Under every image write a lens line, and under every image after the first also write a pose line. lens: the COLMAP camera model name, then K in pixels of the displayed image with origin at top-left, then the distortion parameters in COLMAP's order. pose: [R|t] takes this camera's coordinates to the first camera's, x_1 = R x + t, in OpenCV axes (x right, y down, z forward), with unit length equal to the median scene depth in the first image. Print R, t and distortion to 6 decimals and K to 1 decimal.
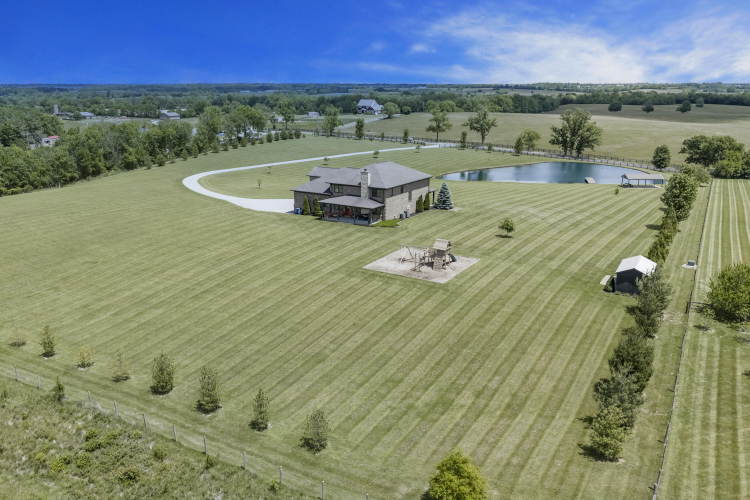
lens RADIAL K [[619.9, 0, 377.9], [0, 619.9, 248.6], [0, 0, 1]] dist [0.028836, -0.055271]
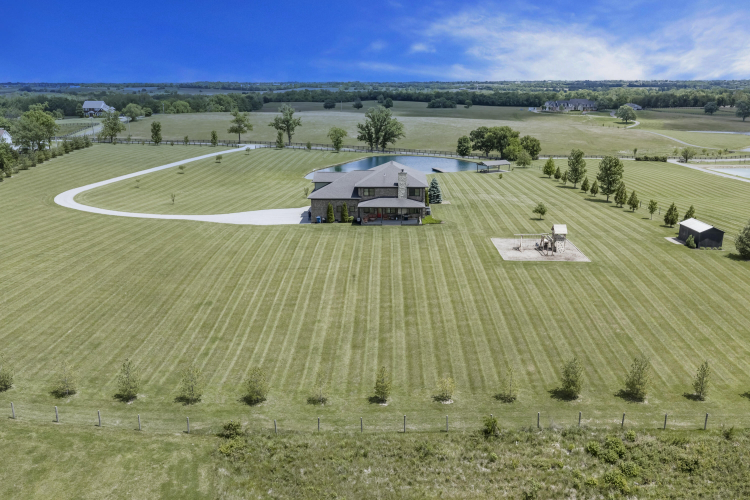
lens RADIAL K [[619.9, 0, 377.9], [0, 619.9, 248.6], [0, 0, 1]] dist [0.028836, -0.055271]
pose [[0.862656, -0.132823, 0.488040, -0.524738], [0.131968, 0.990588, 0.036329, -0.039971], [-0.488272, 0.033066, 0.872065, 0.135466]]
